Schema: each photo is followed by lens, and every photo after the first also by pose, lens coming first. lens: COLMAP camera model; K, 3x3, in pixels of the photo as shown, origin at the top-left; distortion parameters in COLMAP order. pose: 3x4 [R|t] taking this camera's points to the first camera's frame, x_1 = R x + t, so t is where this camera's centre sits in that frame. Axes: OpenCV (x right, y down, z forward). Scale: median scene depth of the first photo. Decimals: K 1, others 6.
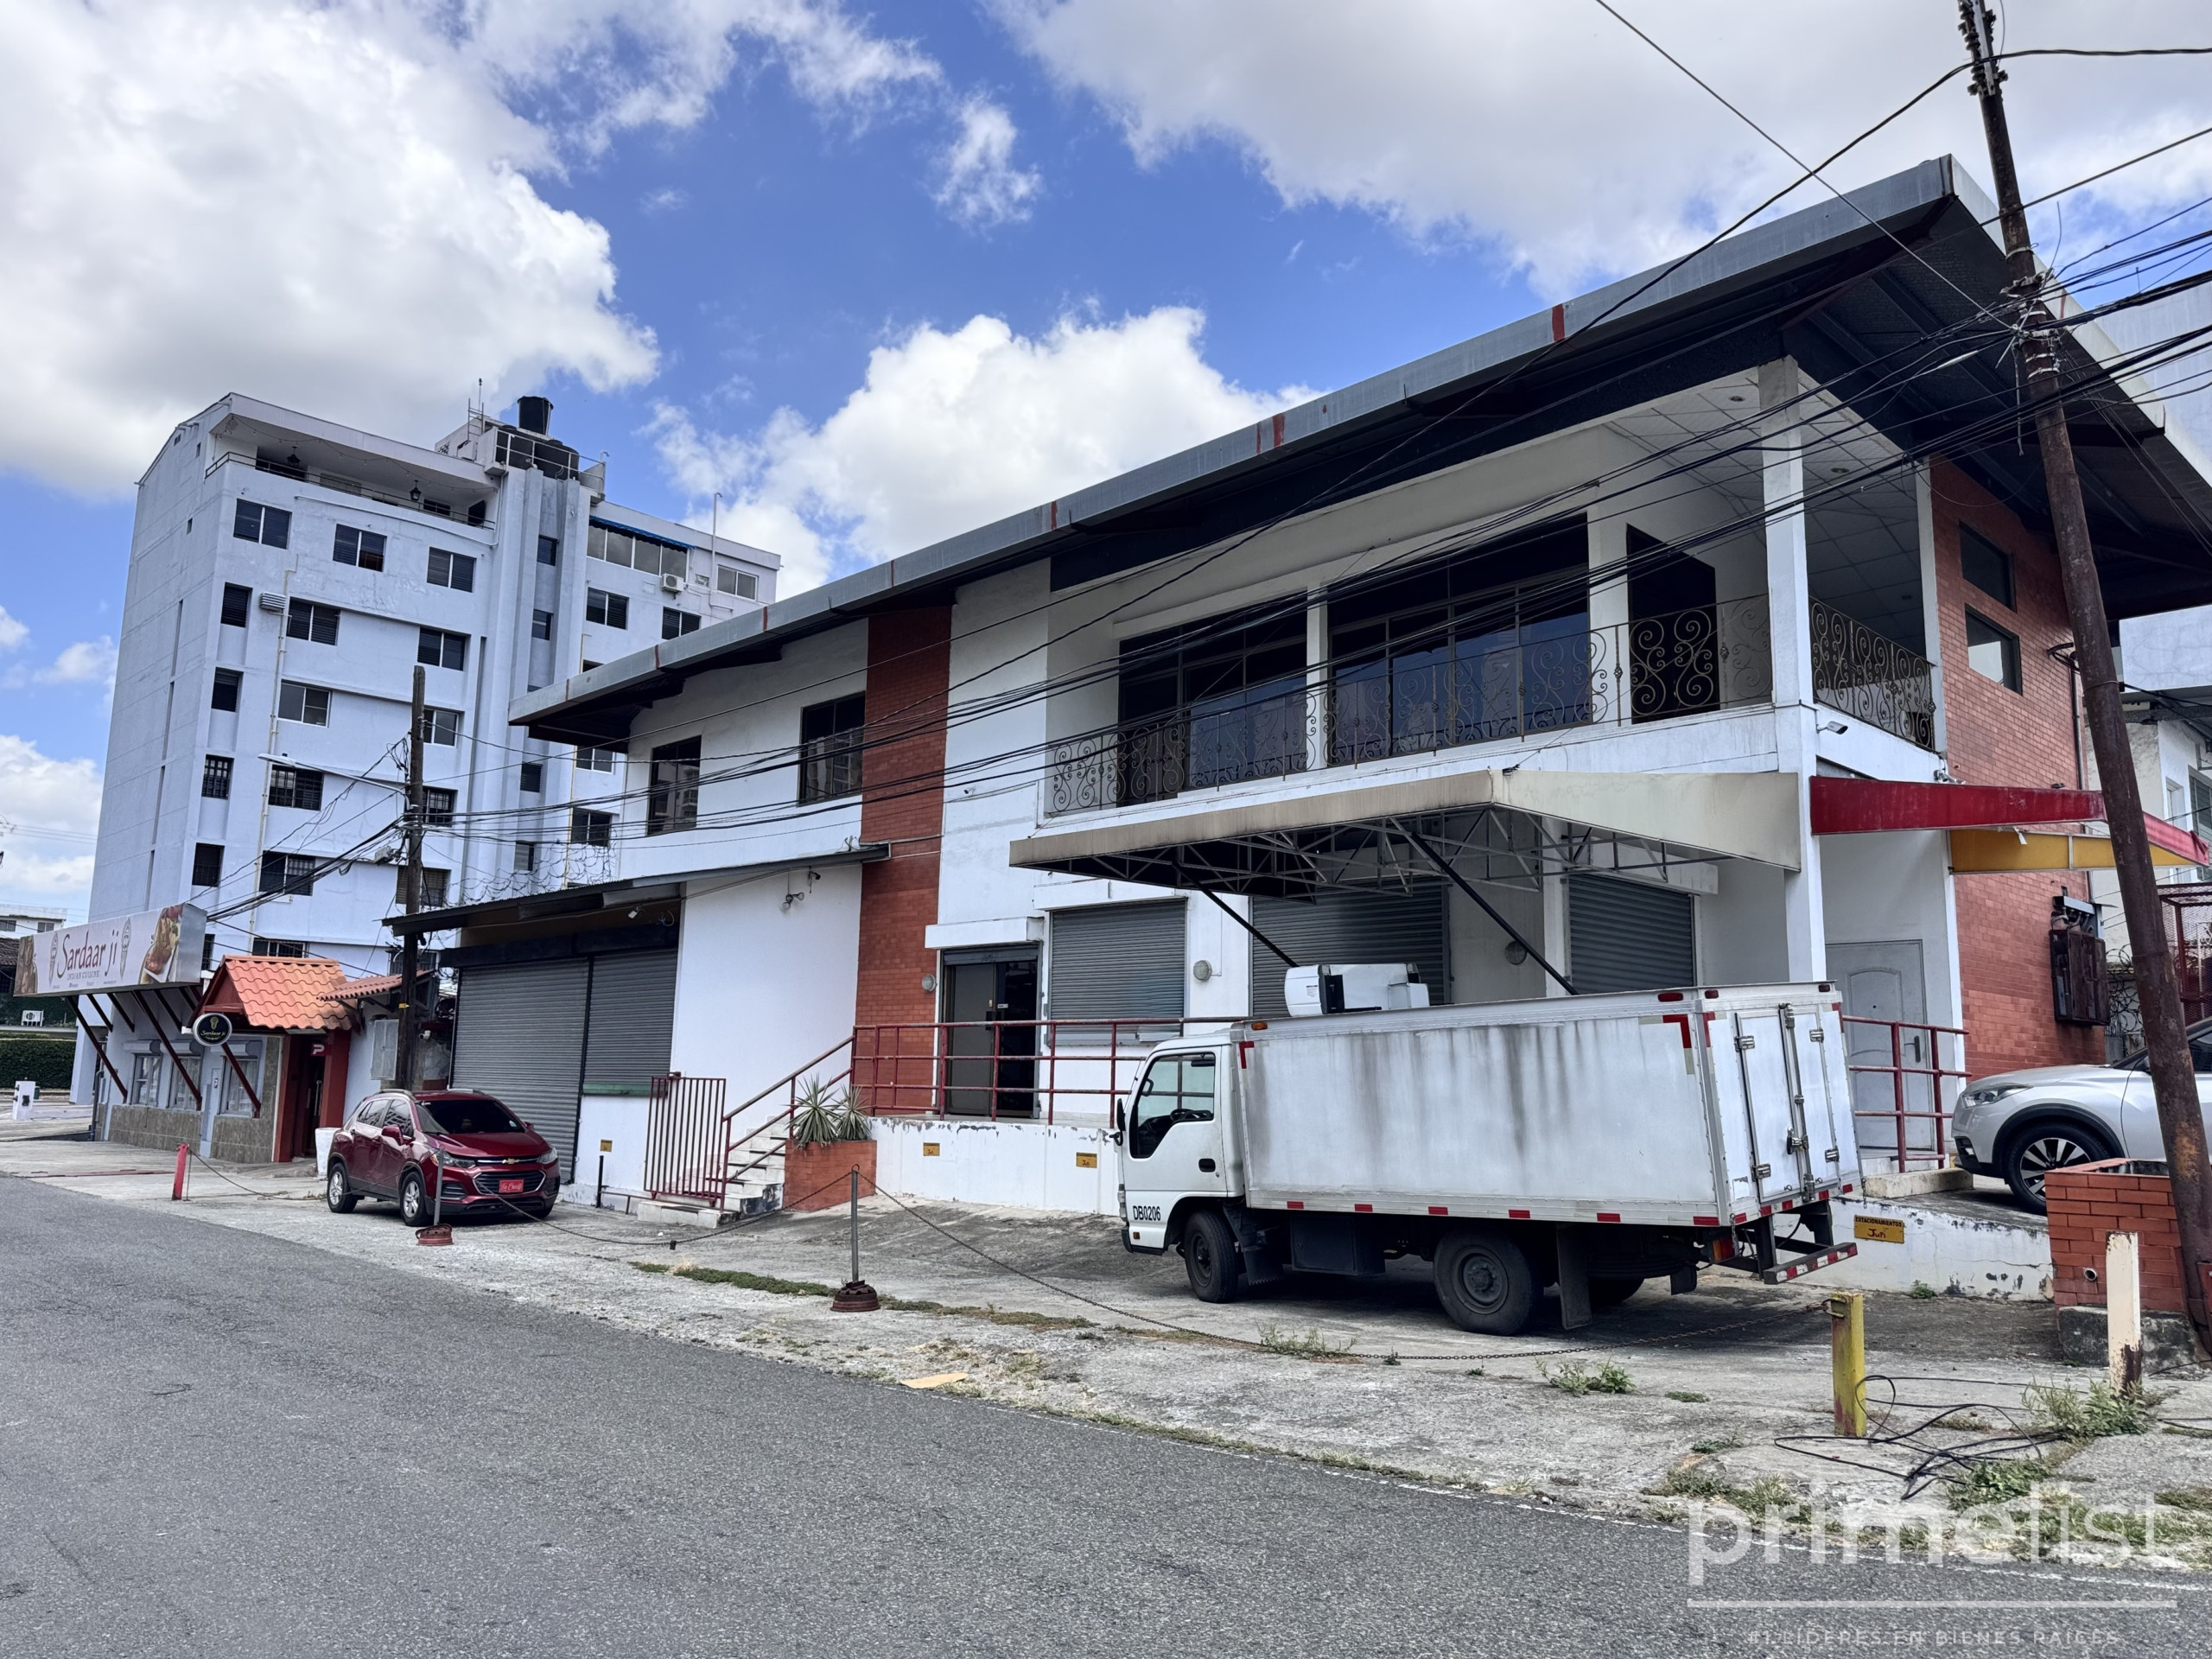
lens RADIAL K [[1556.5, 0, 1096.8], [0, 1556.5, 841.0], [0, 0, 1]] dist [0.009347, -0.016942]
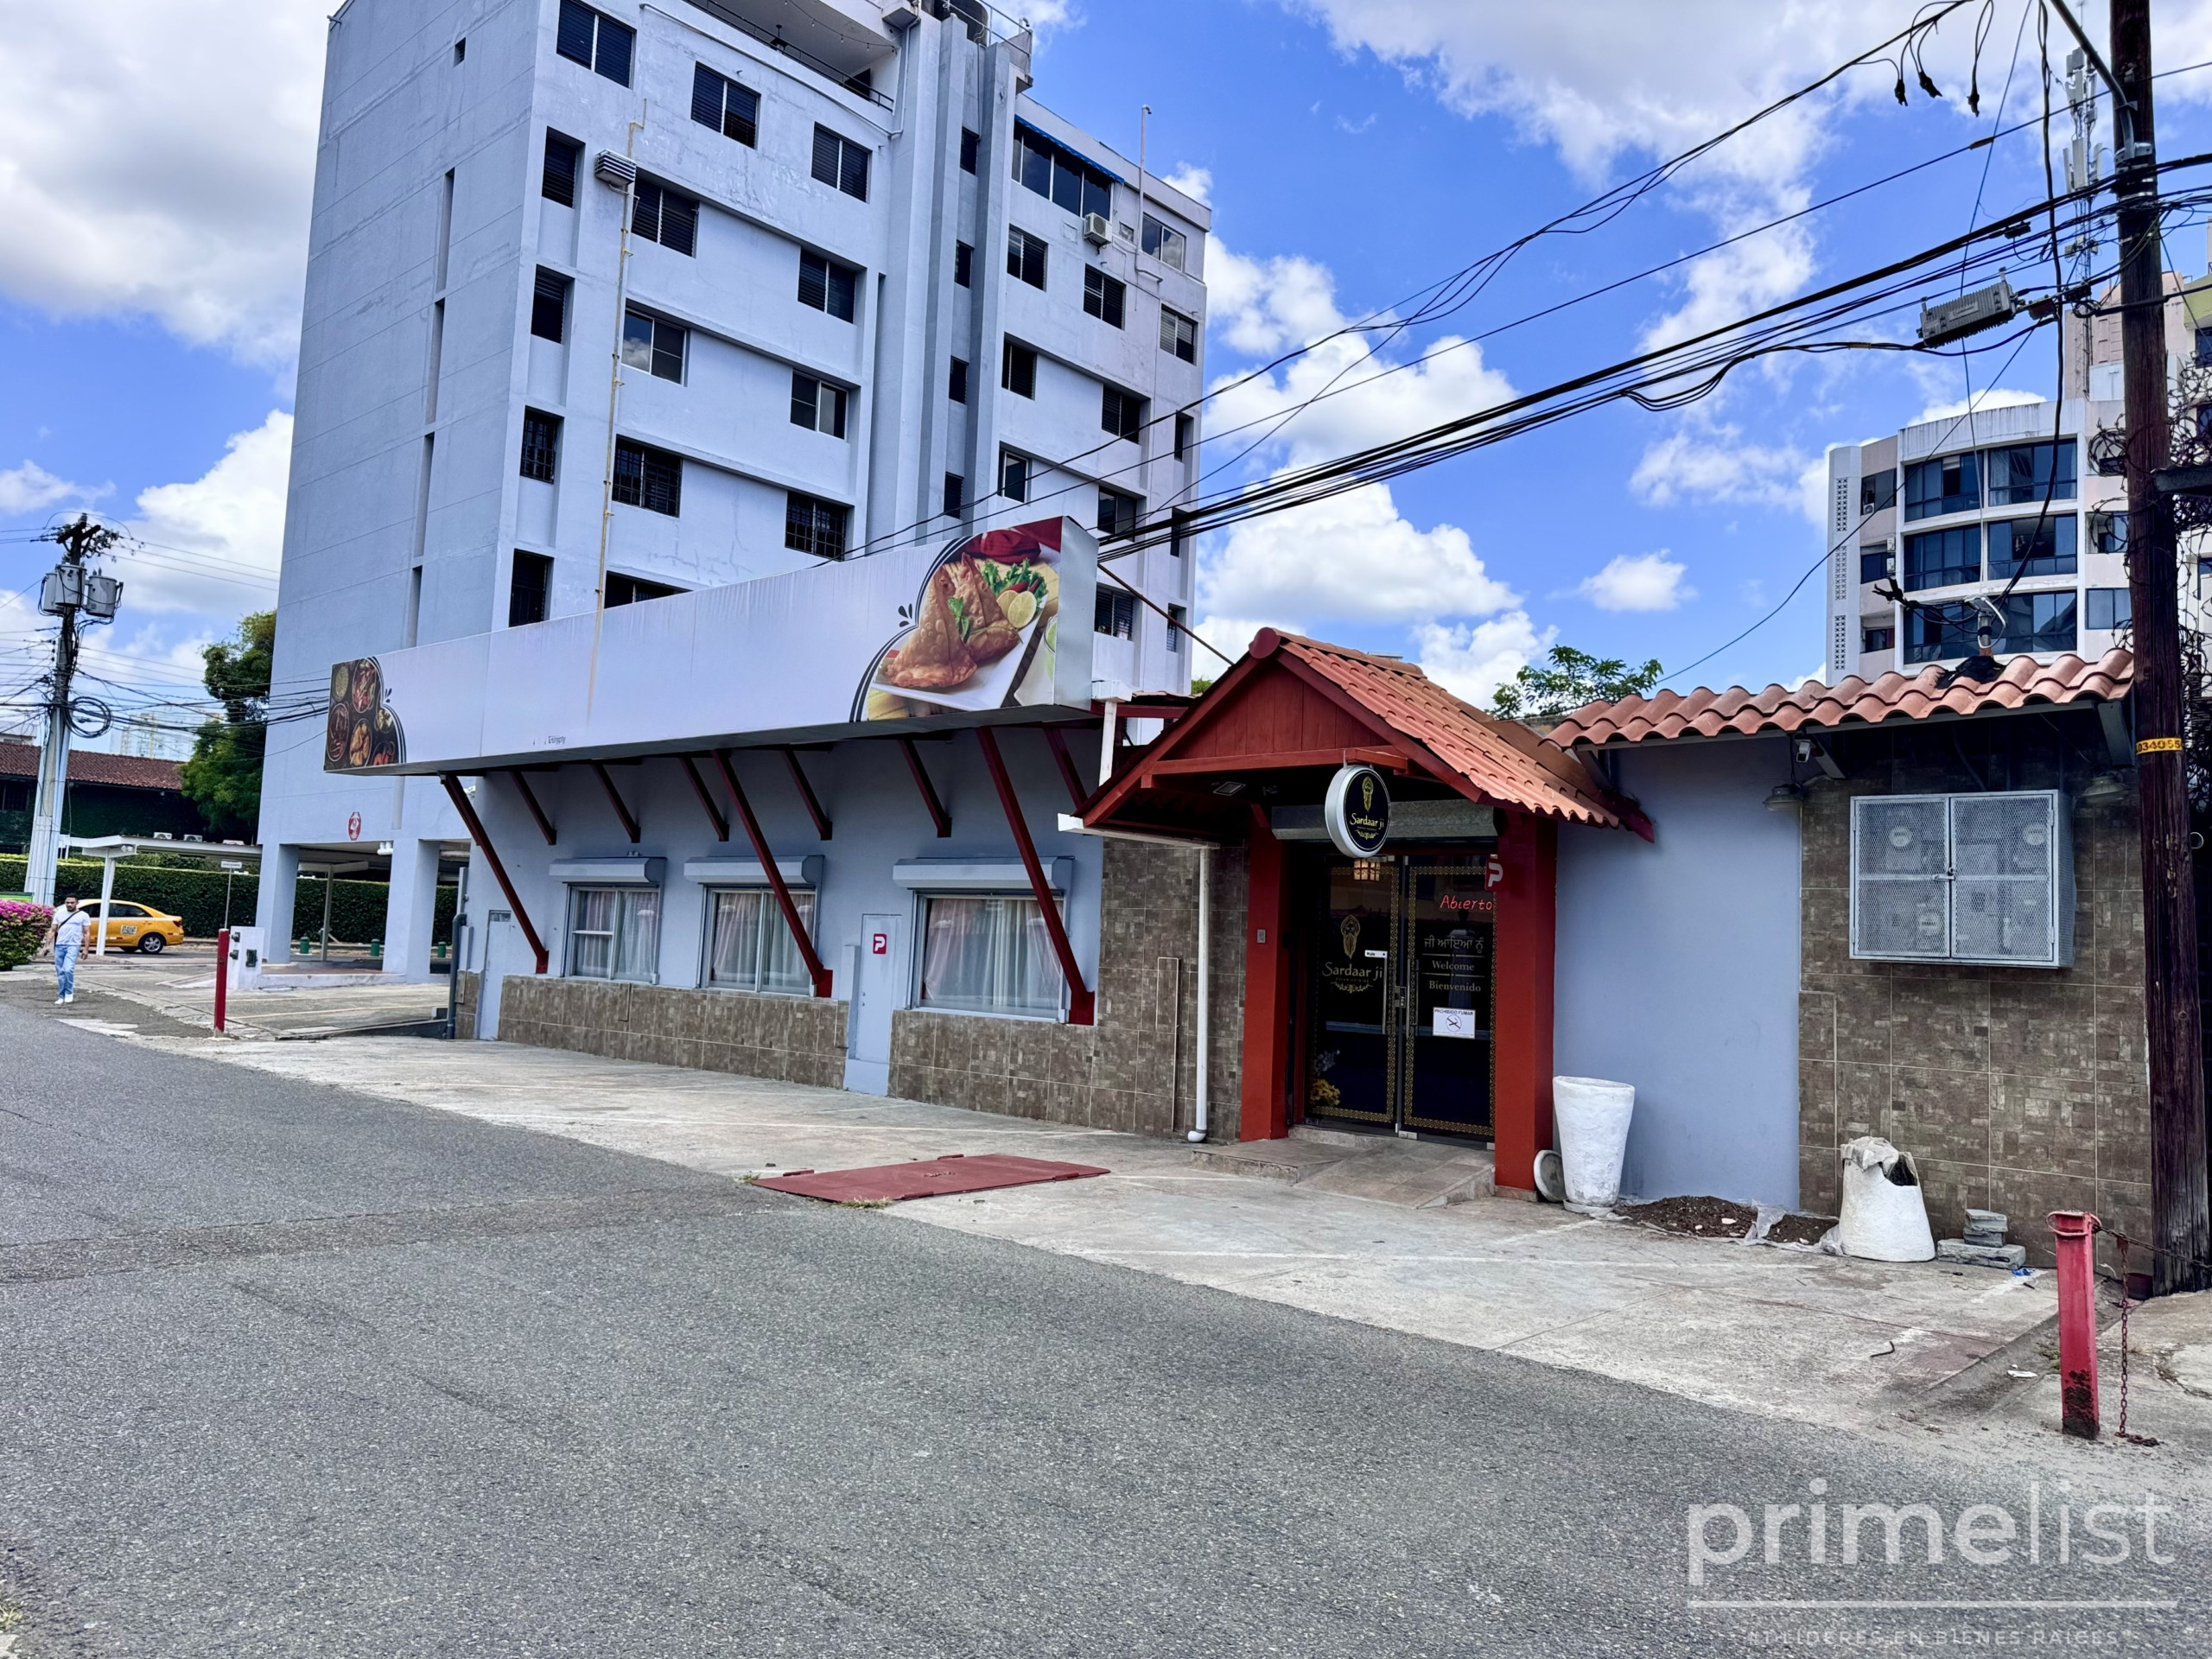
lens RADIAL K [[1556.5, 0, 1105.9], [0, 1556.5, 825.9], [0, 0, 1]] dist [0.009347, -0.016942]
pose [[0.998590, 0.024759, 0.046960, -0.340253], [-0.028313, 0.996661, 0.076586, 0.051692], [-0.044907, -0.077807, 0.995957, 0.336645]]
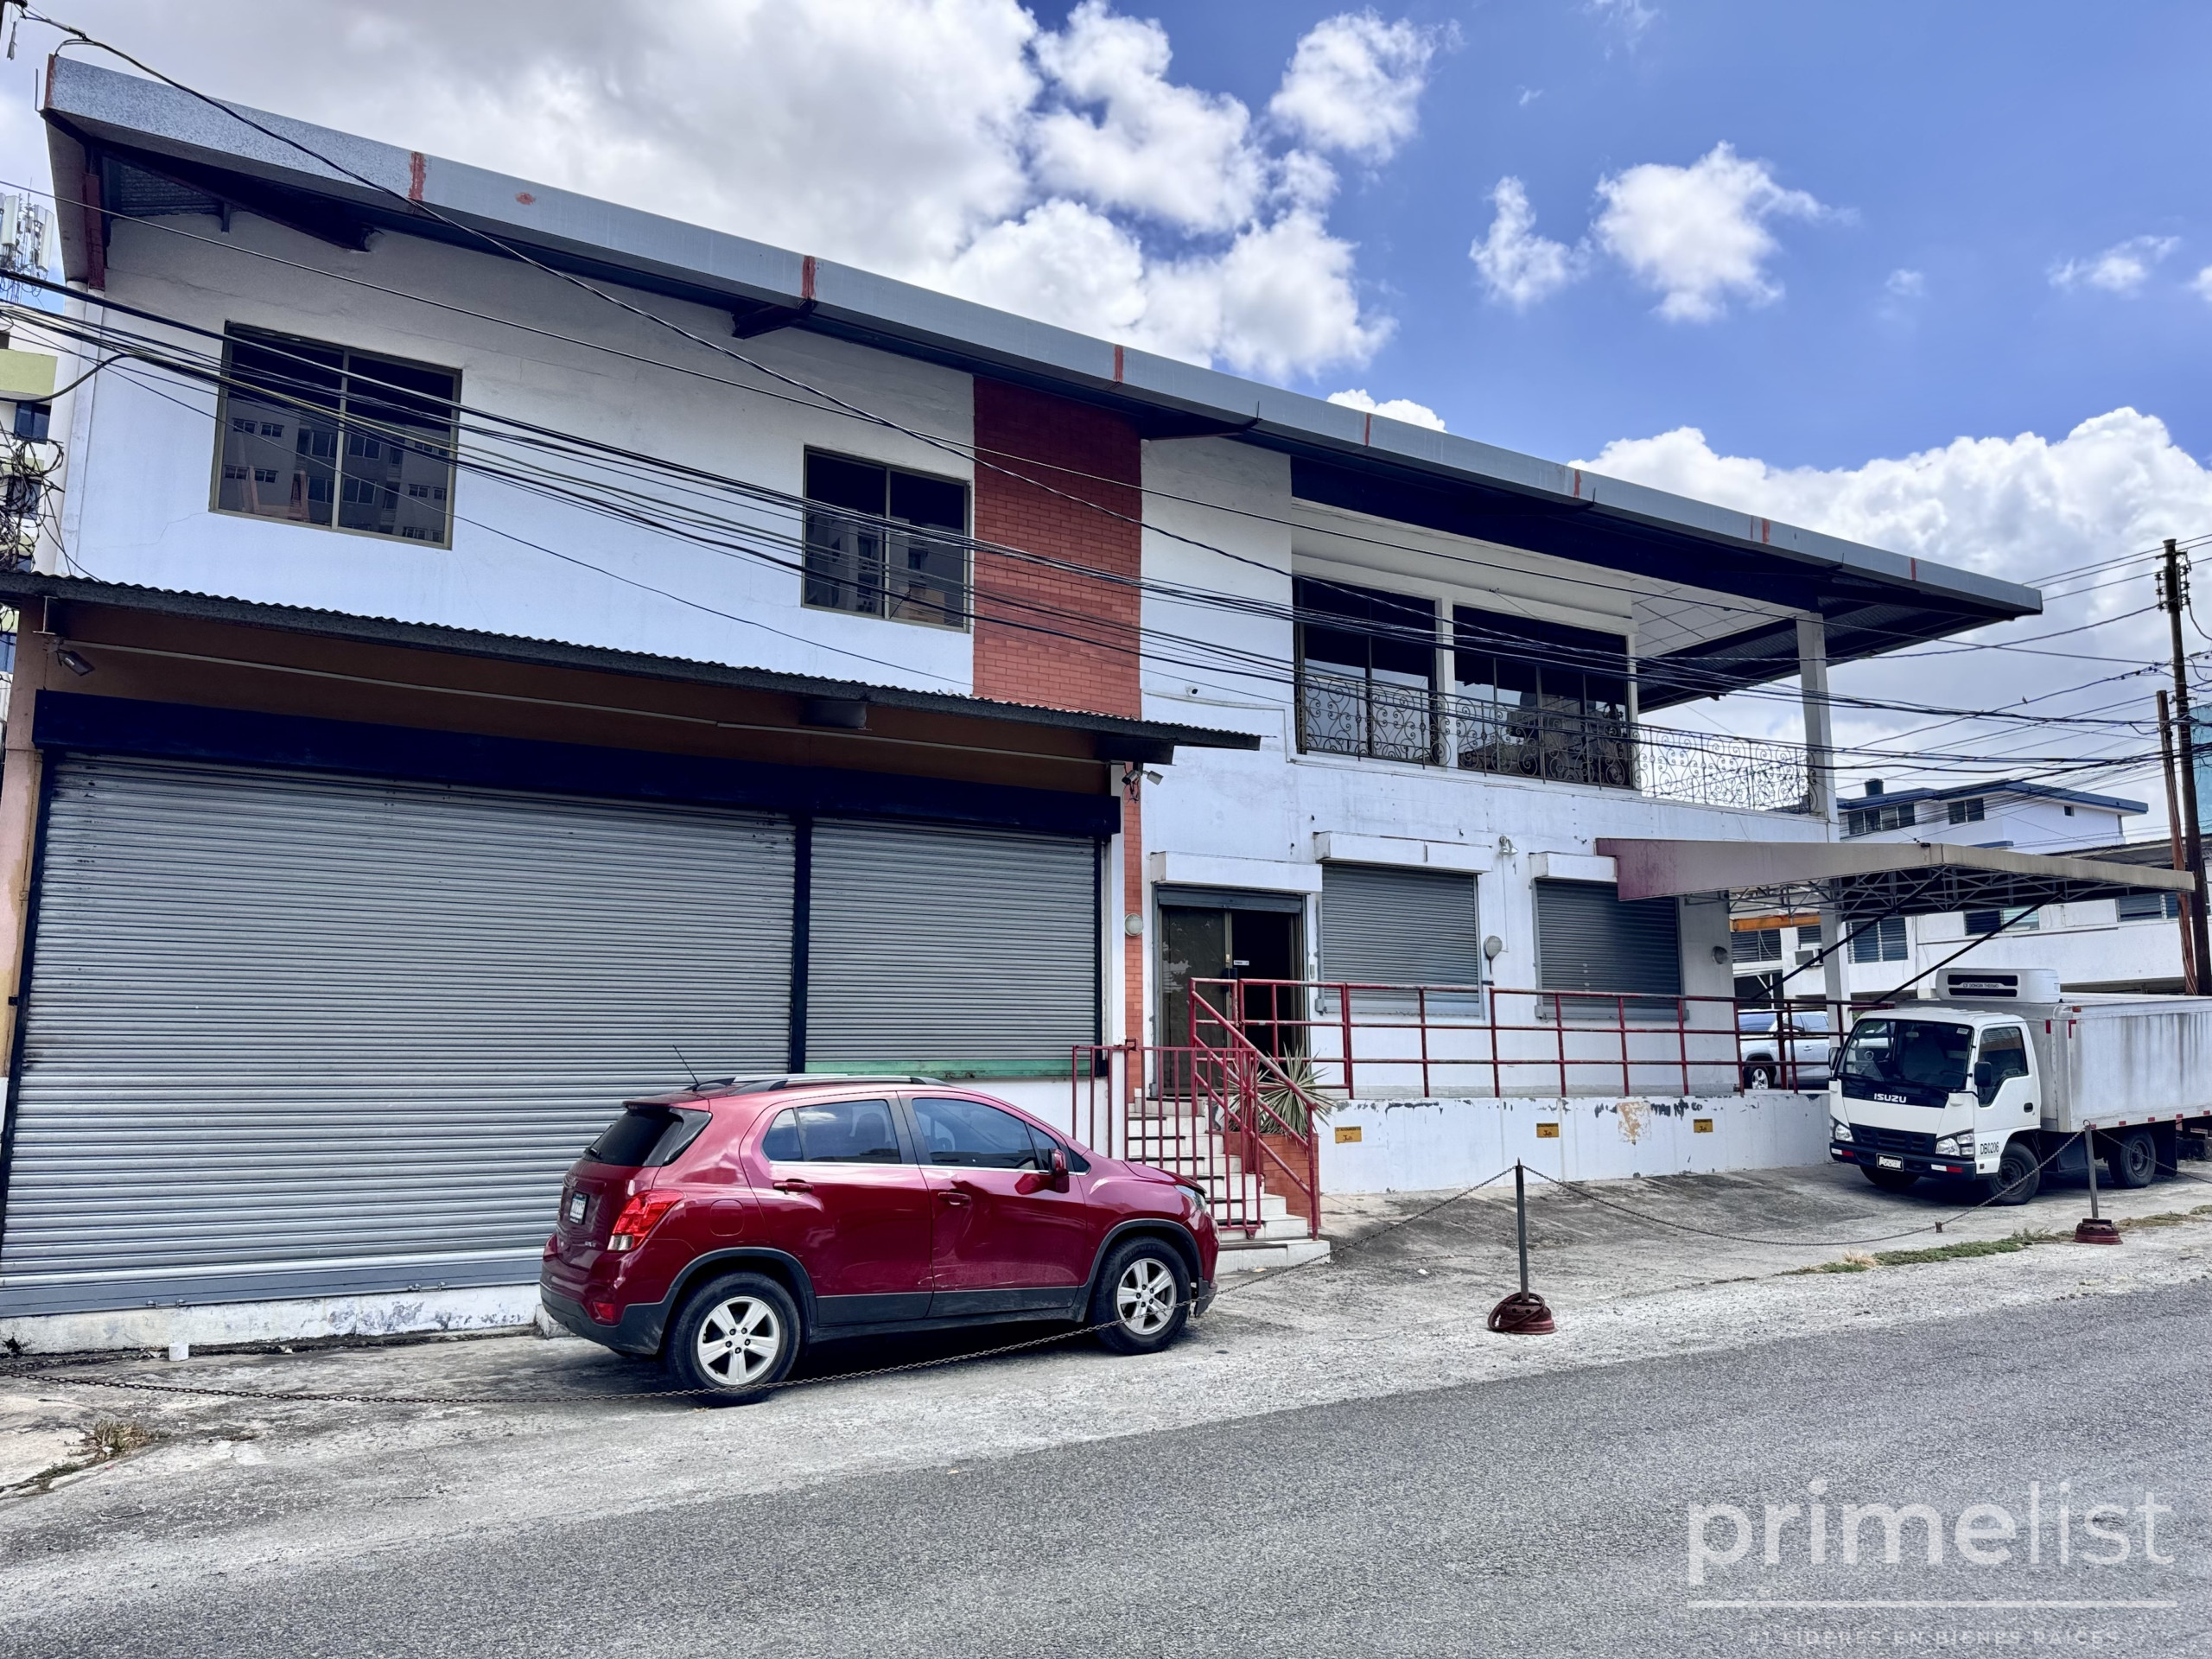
lens RADIAL K [[1556.5, 0, 1096.6], [0, 1556.5, 817.7], [0, 0, 1]] dist [0.009347, -0.016942]
pose [[0.236279, 0.139577, 0.961608, -1.000174], [-0.139265, 0.984277, -0.108648, 0.148189], [-0.961653, -0.108247, 0.252003, 0.989158]]
